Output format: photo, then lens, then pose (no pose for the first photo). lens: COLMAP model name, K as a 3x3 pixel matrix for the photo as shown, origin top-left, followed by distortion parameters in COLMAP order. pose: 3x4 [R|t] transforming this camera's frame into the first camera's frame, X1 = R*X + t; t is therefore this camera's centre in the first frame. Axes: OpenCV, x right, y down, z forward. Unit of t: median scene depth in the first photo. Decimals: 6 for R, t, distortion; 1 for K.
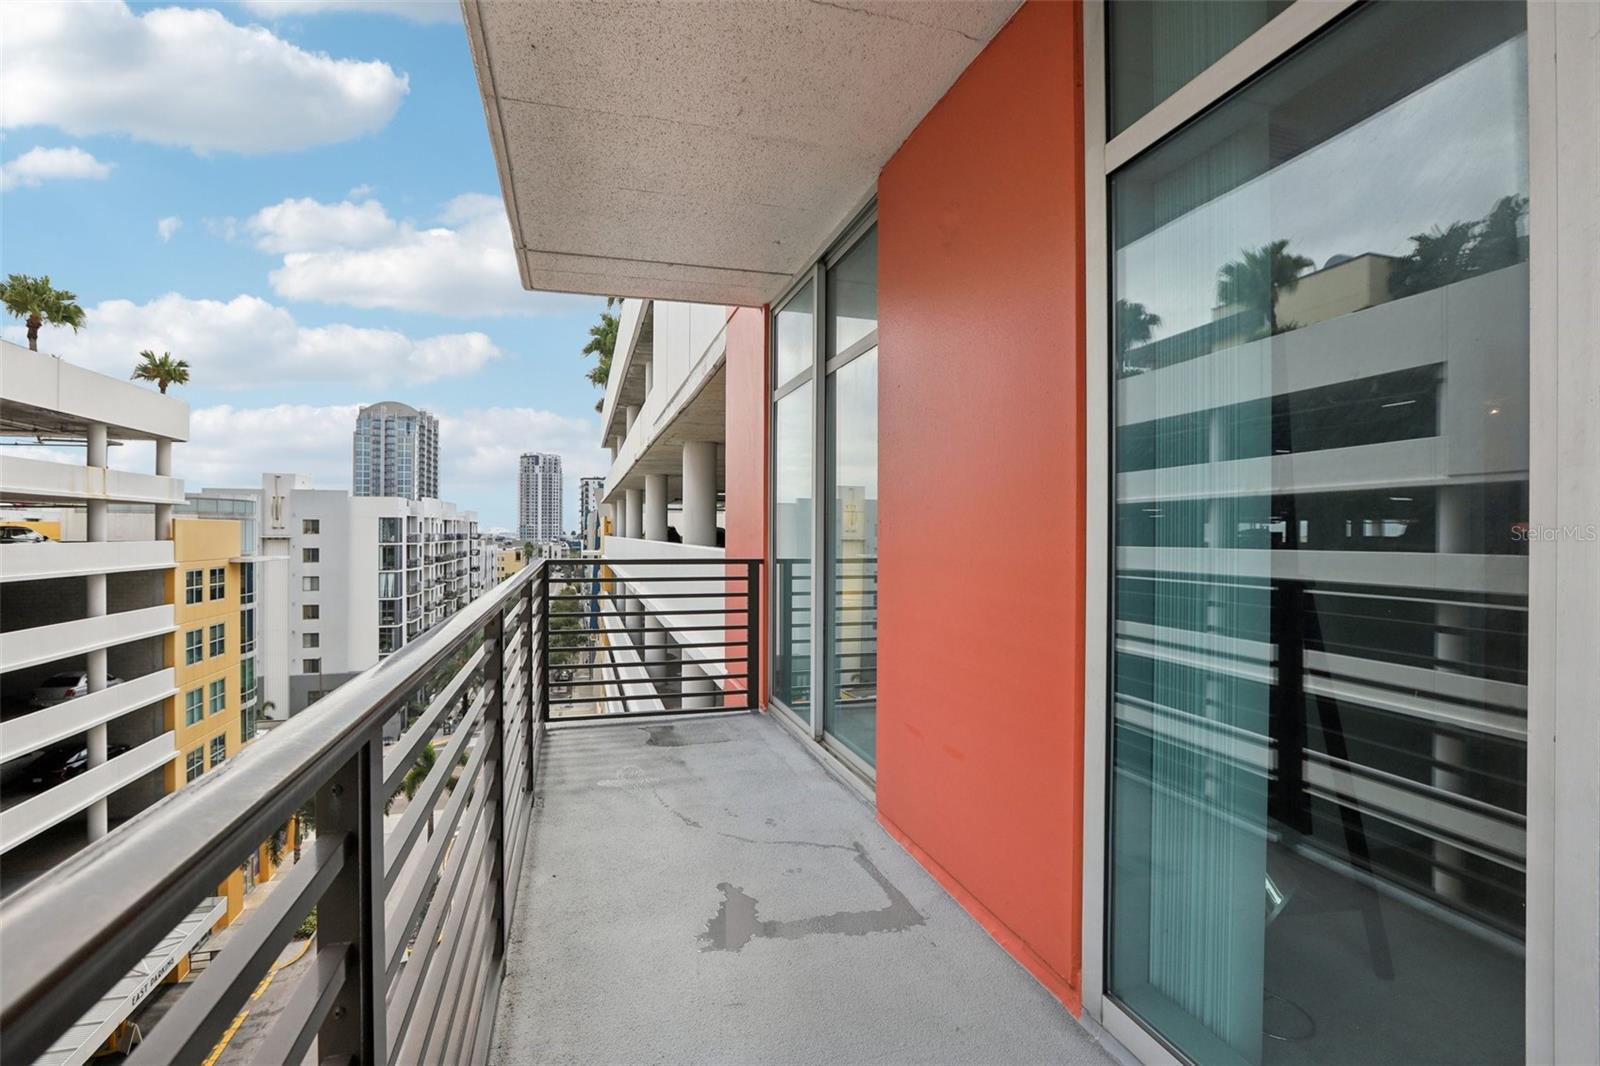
lens RADIAL K [[730.0, 0, 791.9], [0, 730.0, 533.3], [0, 0, 1]] dist [-0.062352, 0.023229]
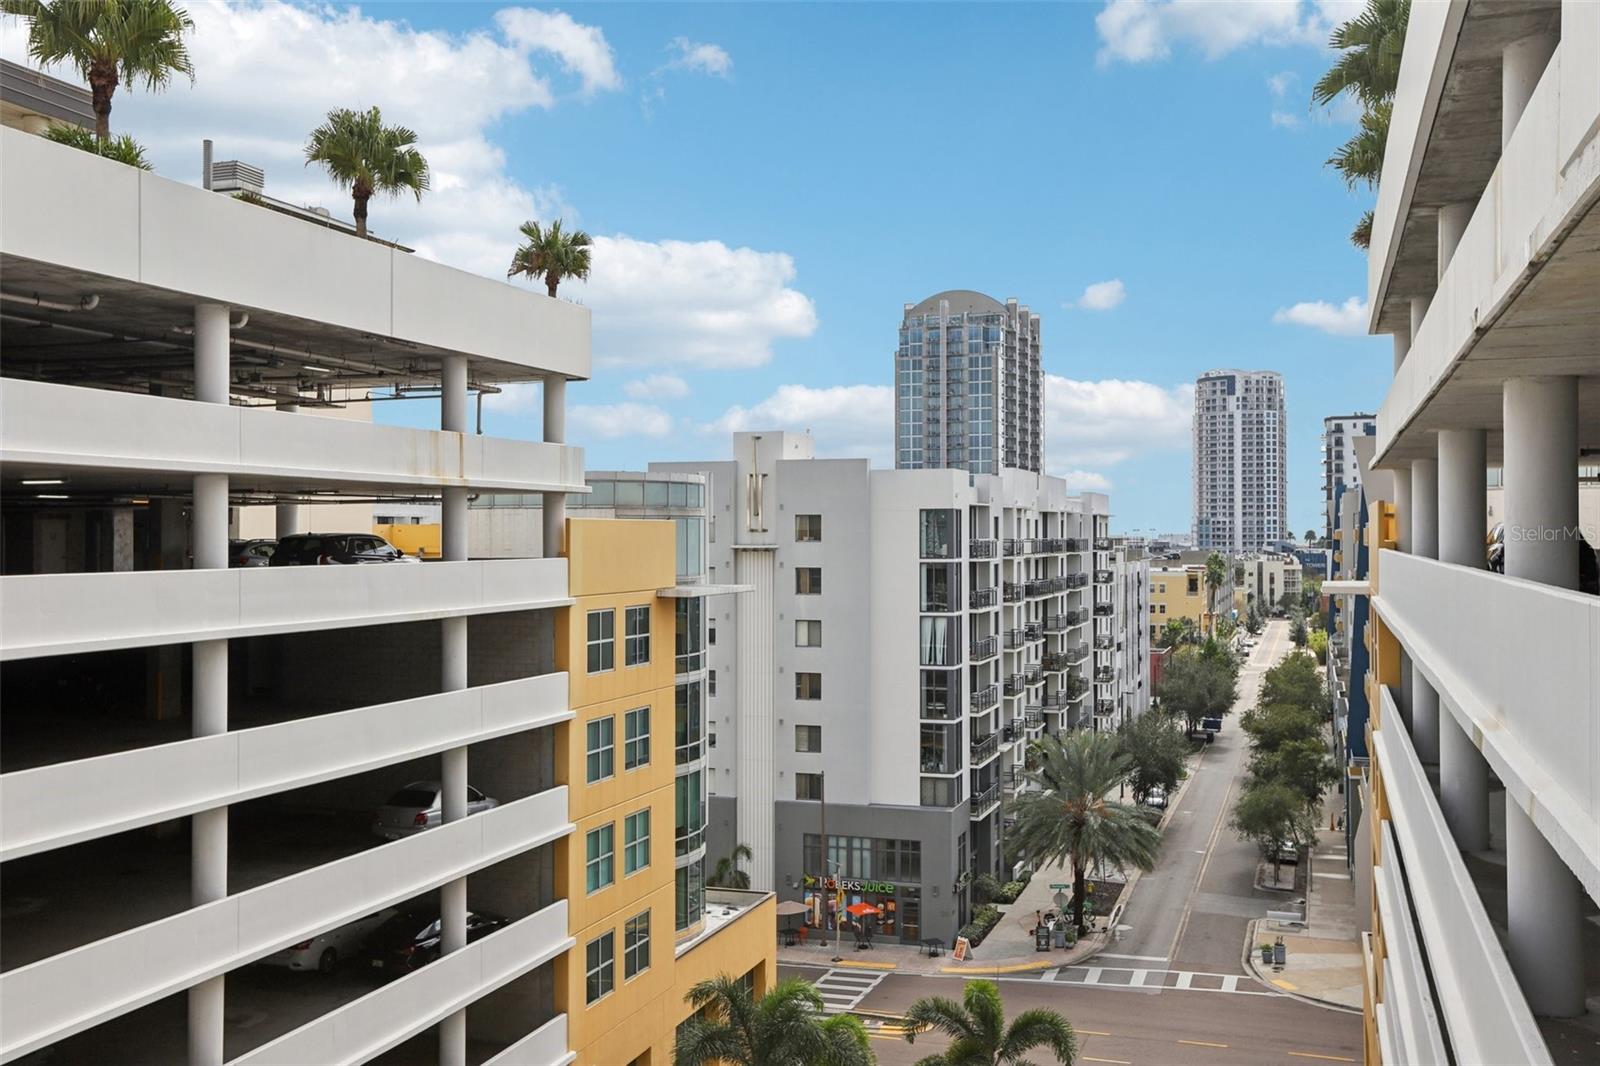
lens RADIAL K [[1520.3, 0, 801.2], [0, 1520.3, 522.0], [0, 0, 1]] dist [0.033793, -0.004798]
pose [[0.817189, -0.009610, -0.576290, -0.024511], [0.004503, 0.999937, -0.010289, -0.003770], [0.576353, 0.005813, 0.817180, 0.097451]]
